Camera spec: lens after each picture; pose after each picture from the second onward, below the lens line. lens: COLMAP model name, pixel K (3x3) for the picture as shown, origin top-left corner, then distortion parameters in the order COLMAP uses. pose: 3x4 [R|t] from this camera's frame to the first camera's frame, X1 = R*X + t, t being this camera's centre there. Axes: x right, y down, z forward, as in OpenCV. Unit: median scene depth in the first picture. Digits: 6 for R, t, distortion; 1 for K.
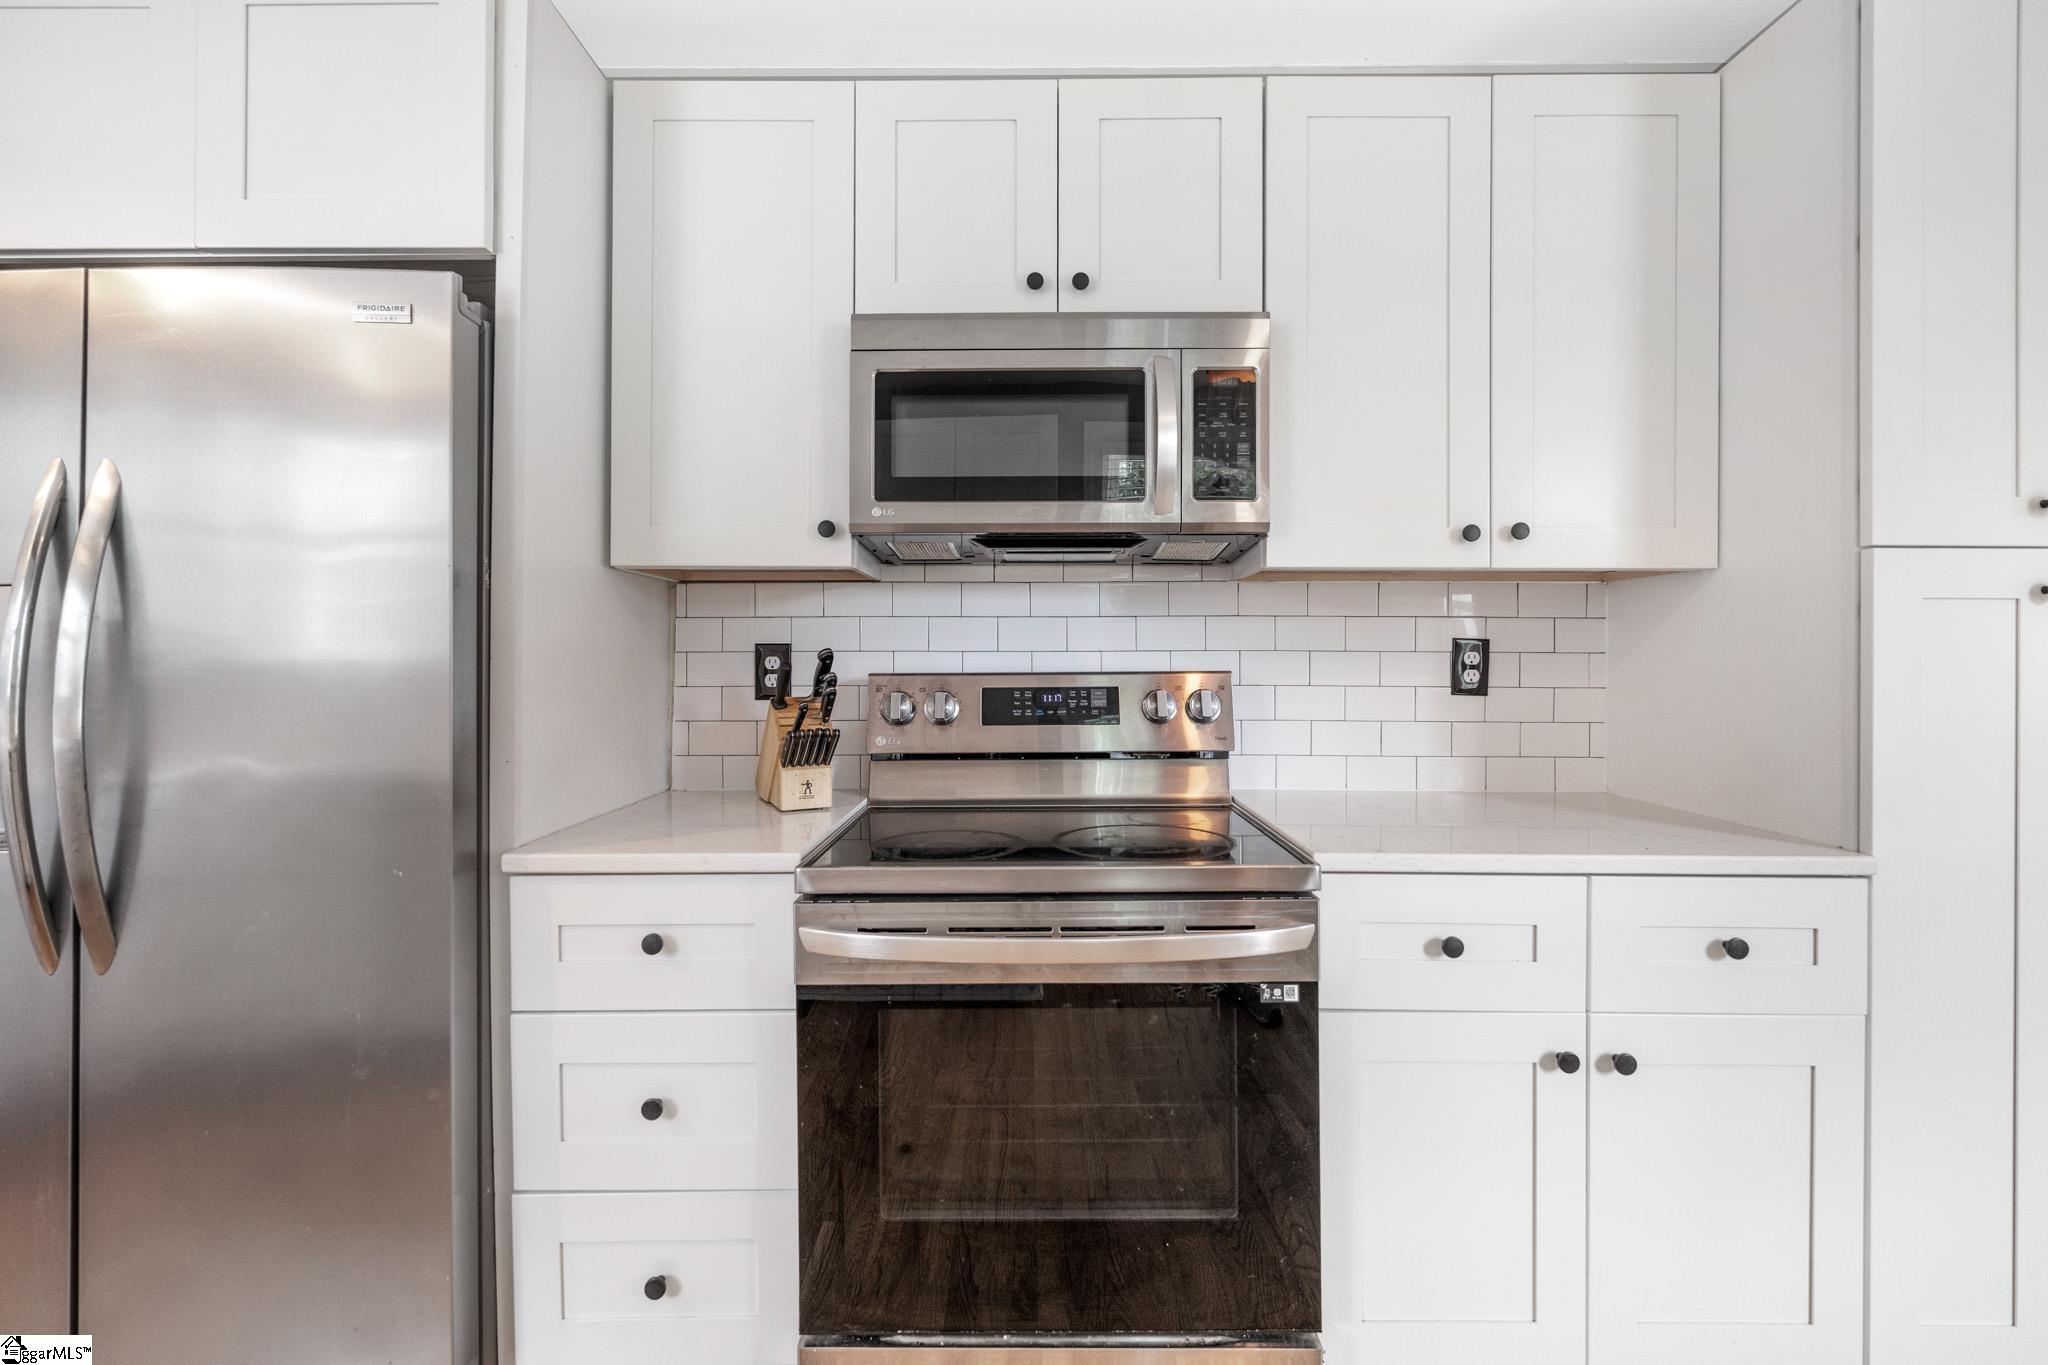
lens RADIAL K [[908.8, 0, 1001.9], [0, 908.8, 658.8], [0, 0, 1]] dist [0.004359, 0.002517]
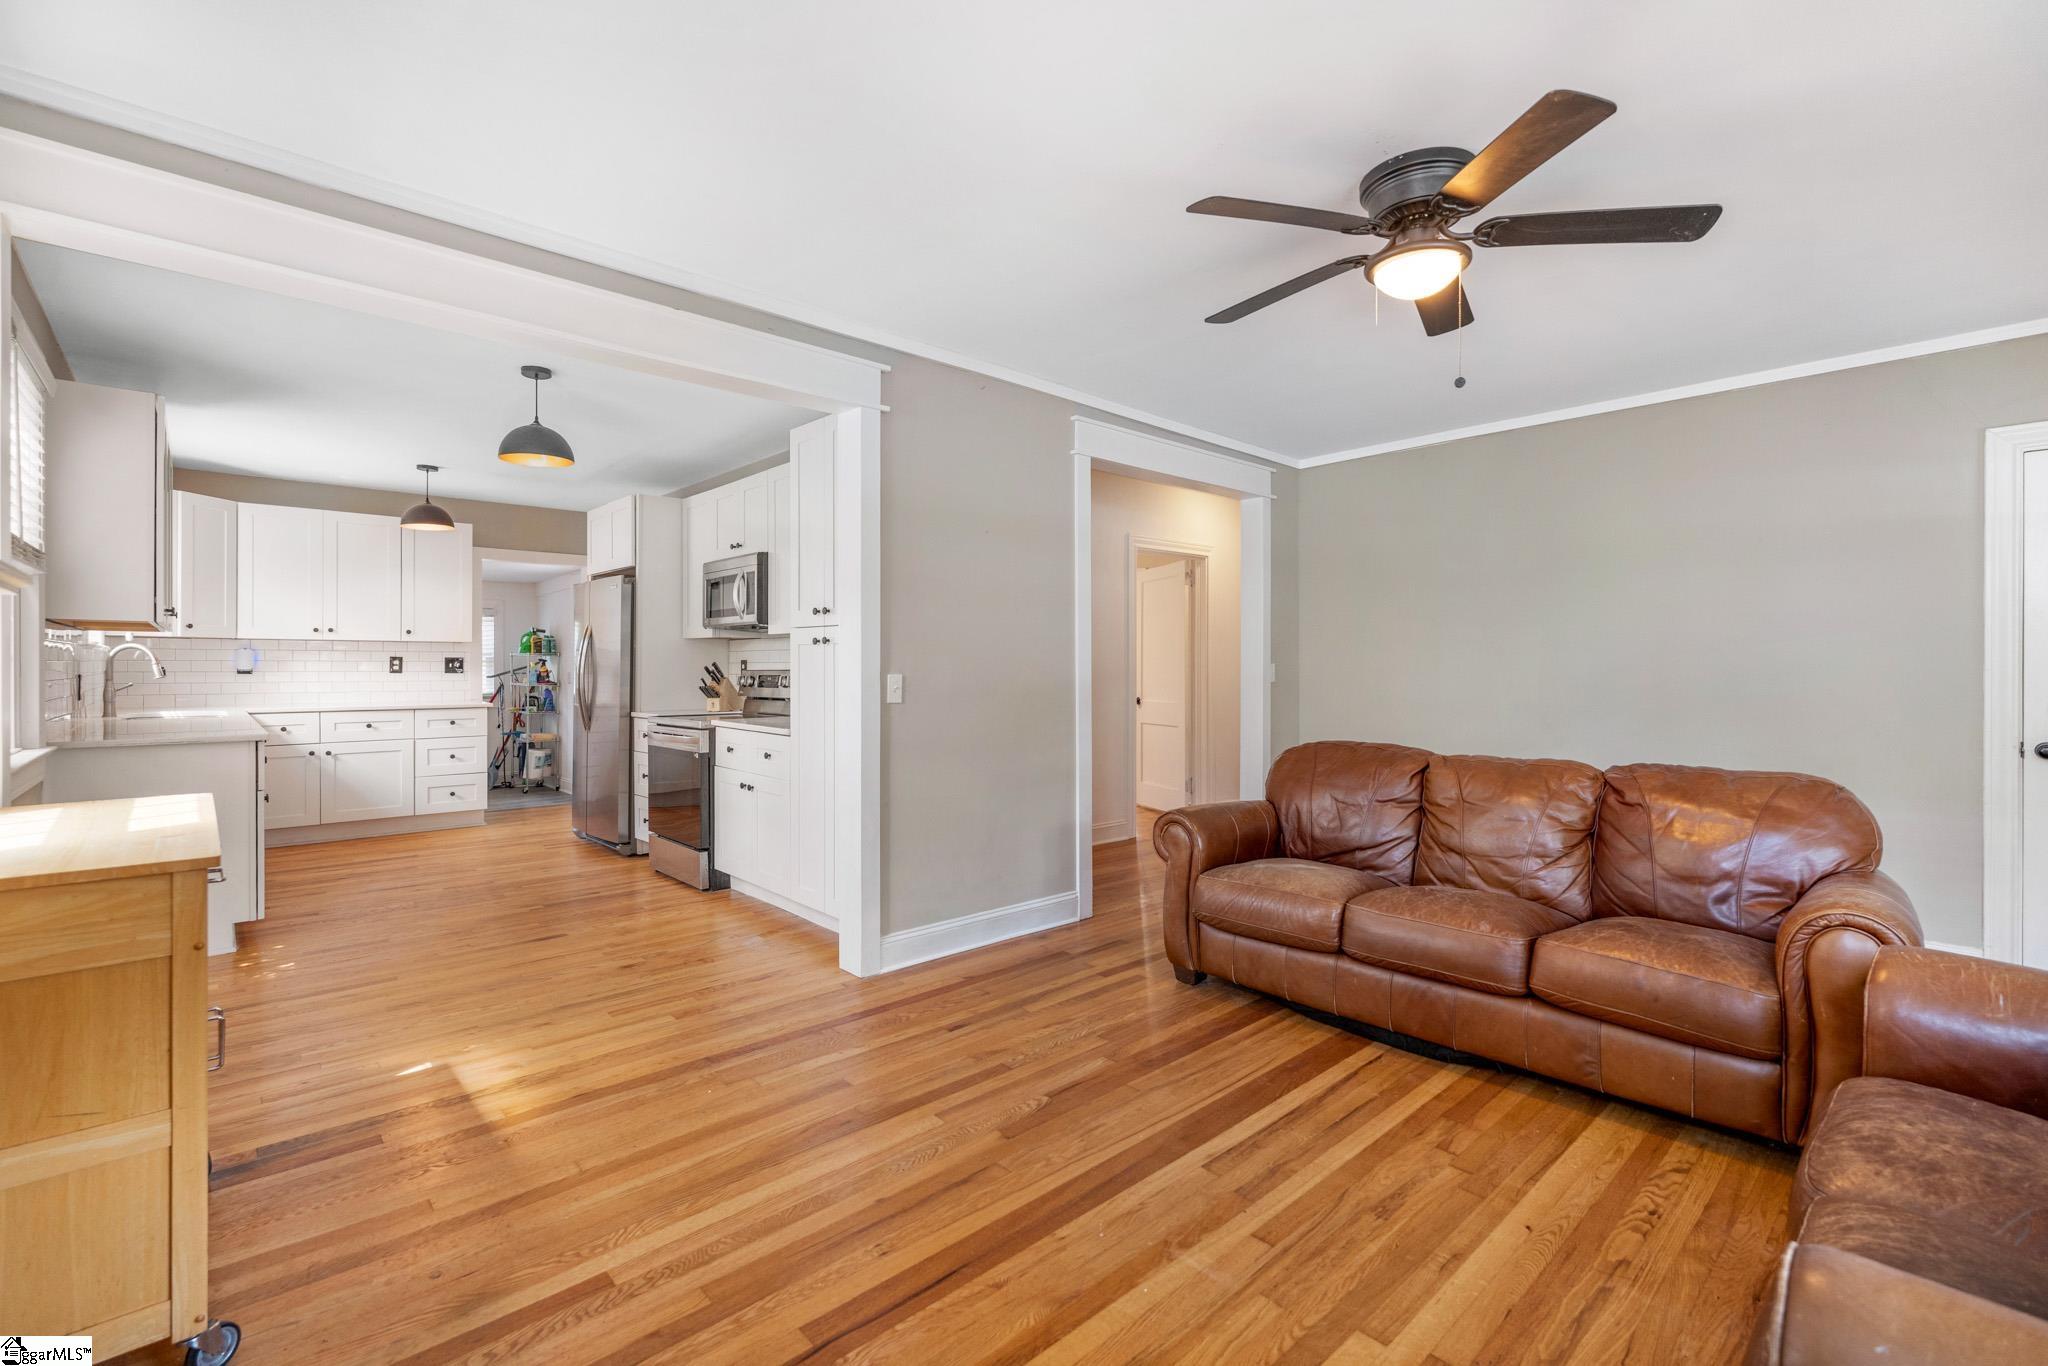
lens RADIAL K [[908.8, 0, 1012.2], [0, 908.8, 668.9], [0, 0, 1]] dist [0.004359, 0.002517]
pose [[0.676363, 0.001712, -0.736566, 2.706329], [-0.001413, 0.999998, 0.001026, 0.008269], [0.736567, 0.000346, 0.676365, -0.382841]]
